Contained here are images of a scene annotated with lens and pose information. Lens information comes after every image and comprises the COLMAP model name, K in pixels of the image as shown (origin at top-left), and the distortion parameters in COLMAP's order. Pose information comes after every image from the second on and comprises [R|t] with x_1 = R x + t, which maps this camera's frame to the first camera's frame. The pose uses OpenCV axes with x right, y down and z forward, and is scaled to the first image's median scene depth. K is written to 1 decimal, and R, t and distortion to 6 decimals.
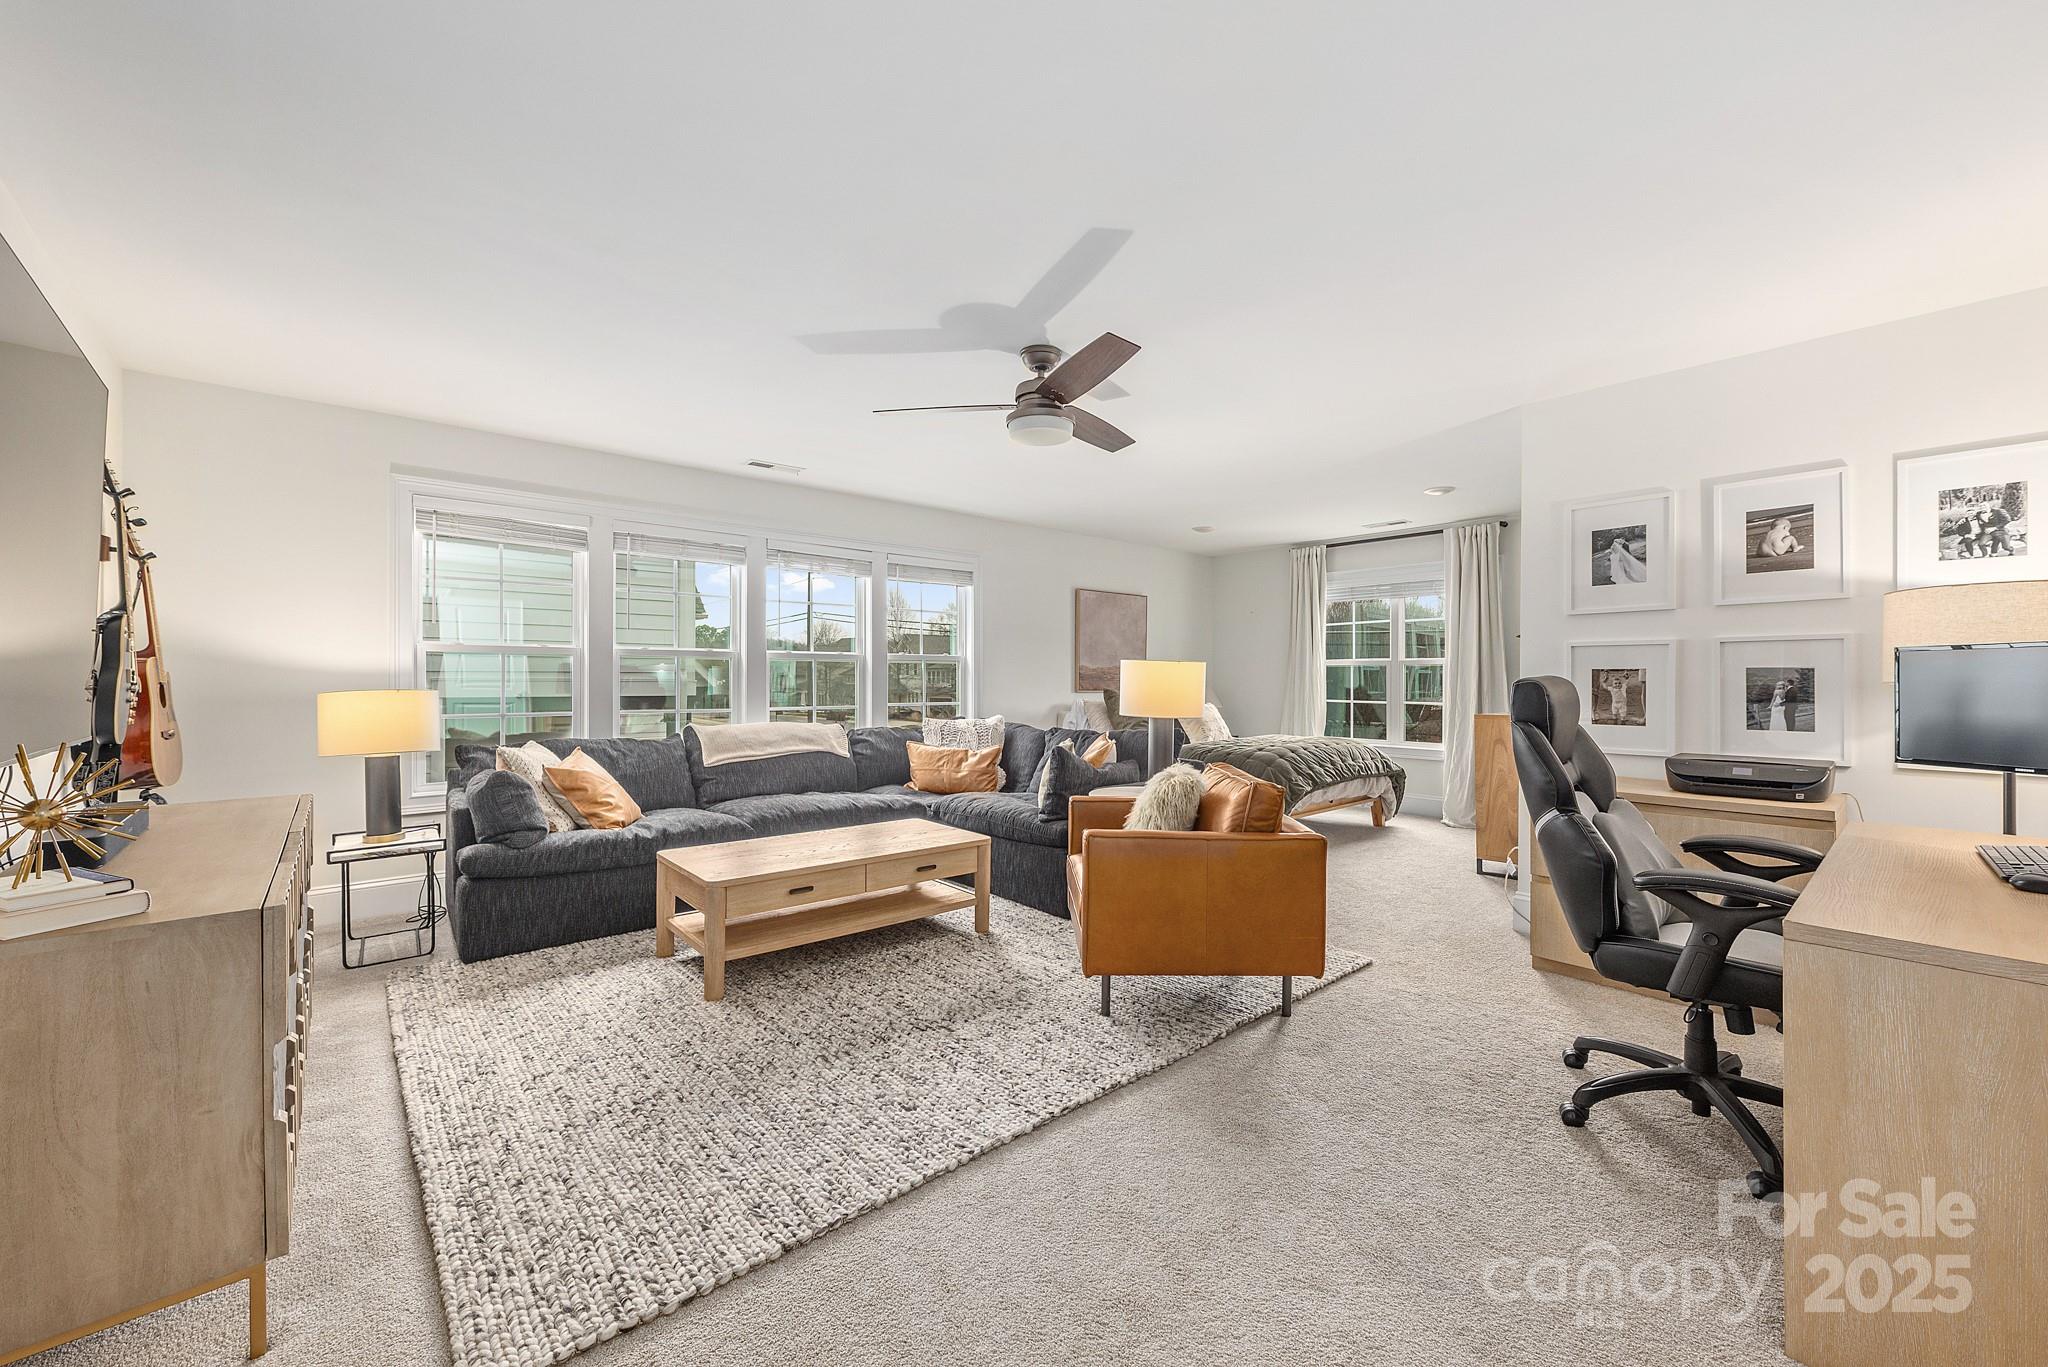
lens RADIAL K [[806.4, 0, 1032.9], [0, 806.4, 679.2], [0, 0, 1]] dist [0.007153, -0.000666]
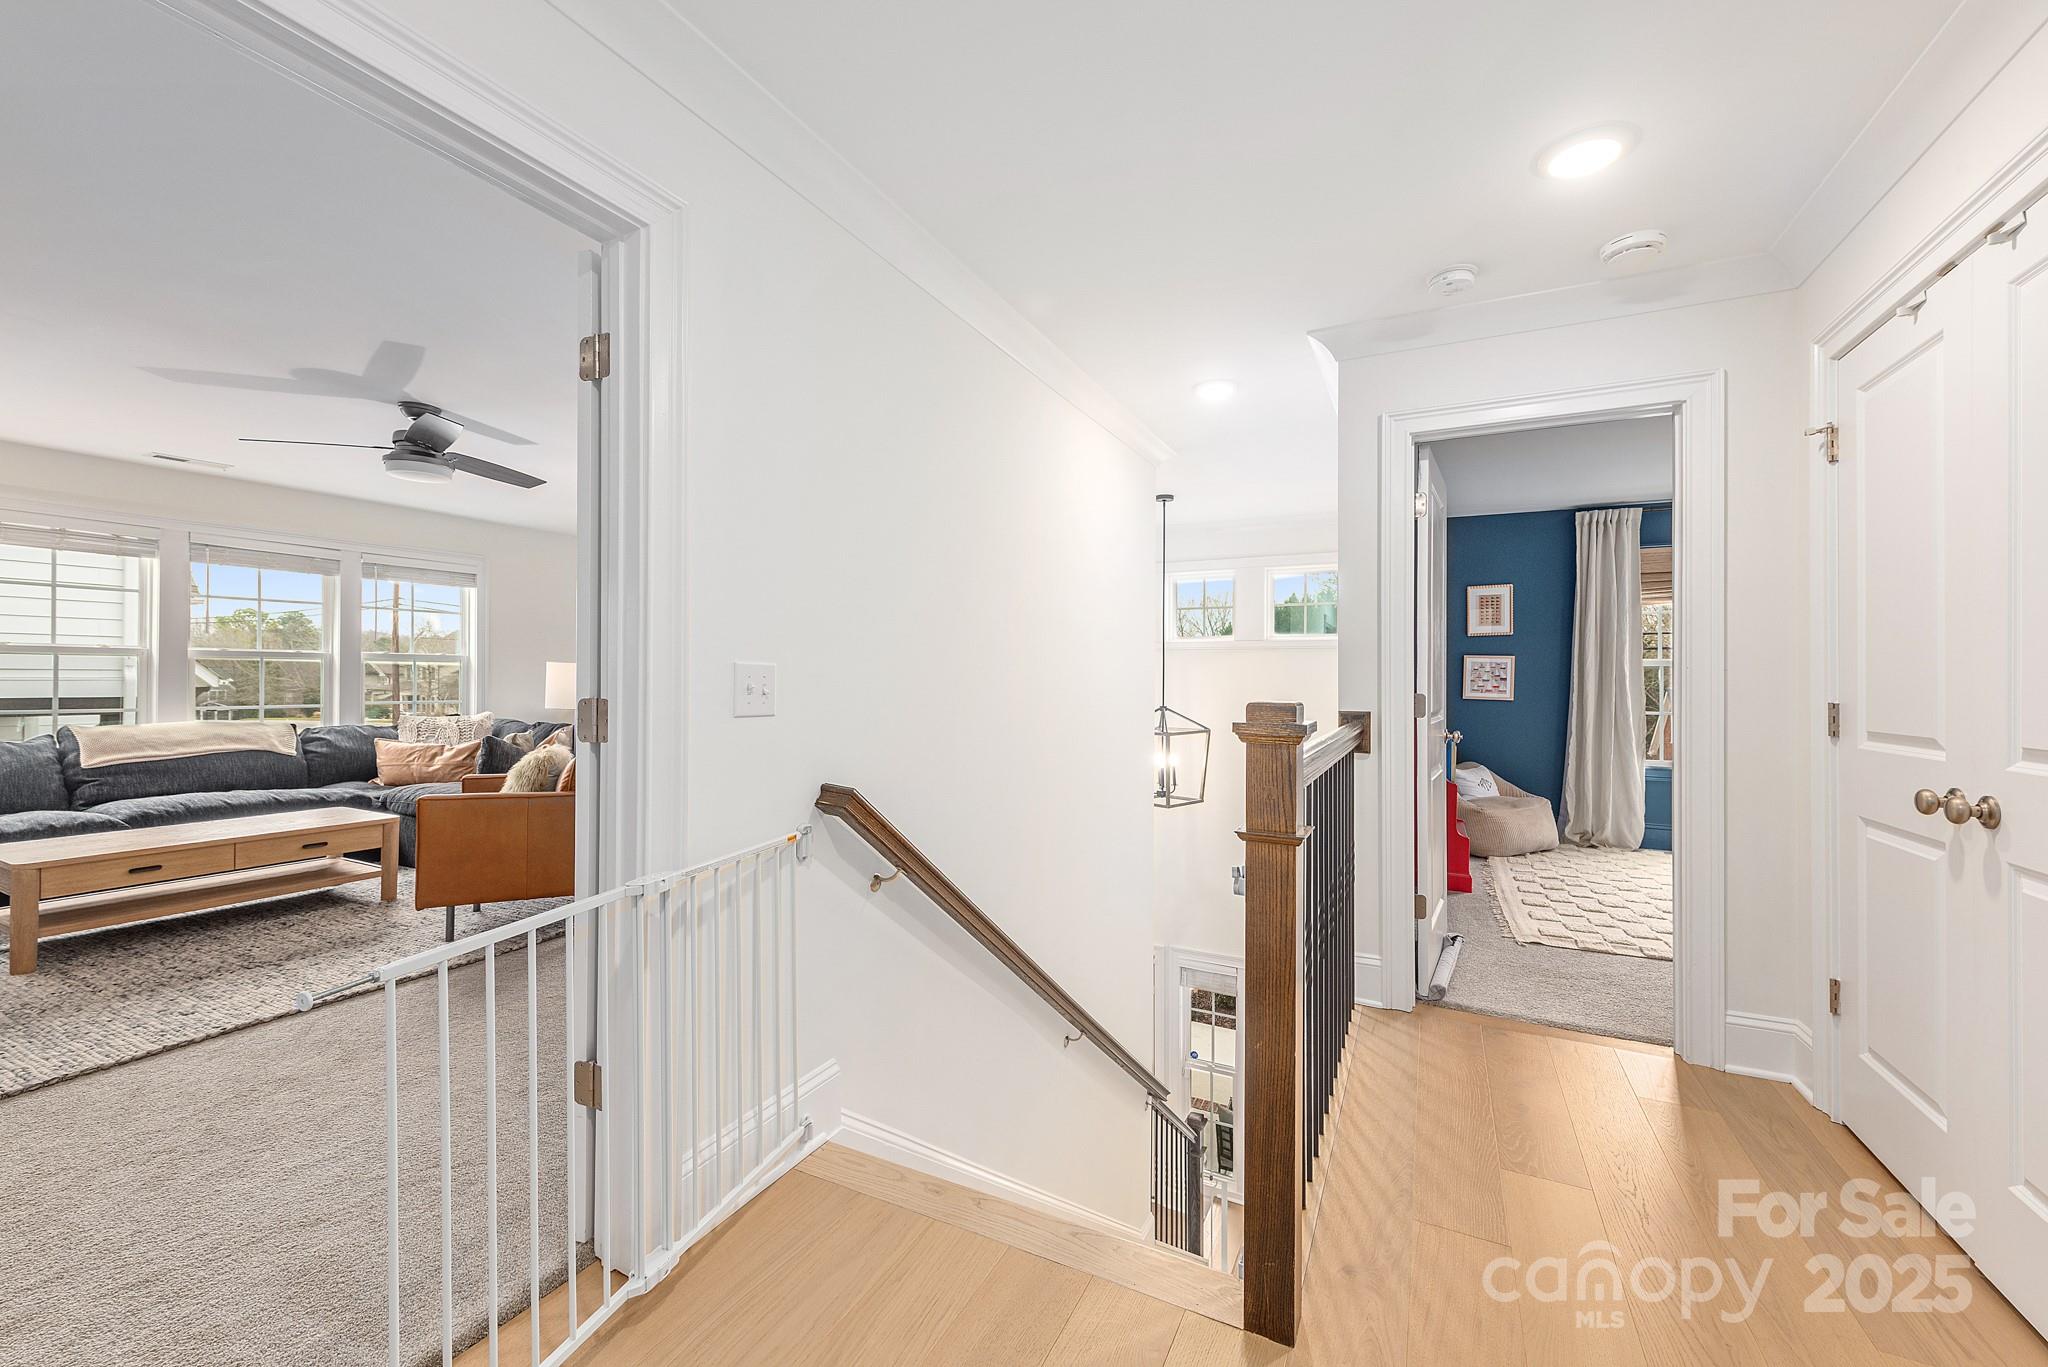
lens RADIAL K [[806.4, 0, 1033.3], [0, 806.4, 685.1], [0, 0, 1]] dist [0.007153, -0.000666]
pose [[0.928364, -0.000633, 0.371672, 0.280856], [-0.002354, 0.999968, 0.007584, -0.000883], [-0.371666, -0.007916, 0.928333, -0.315137]]
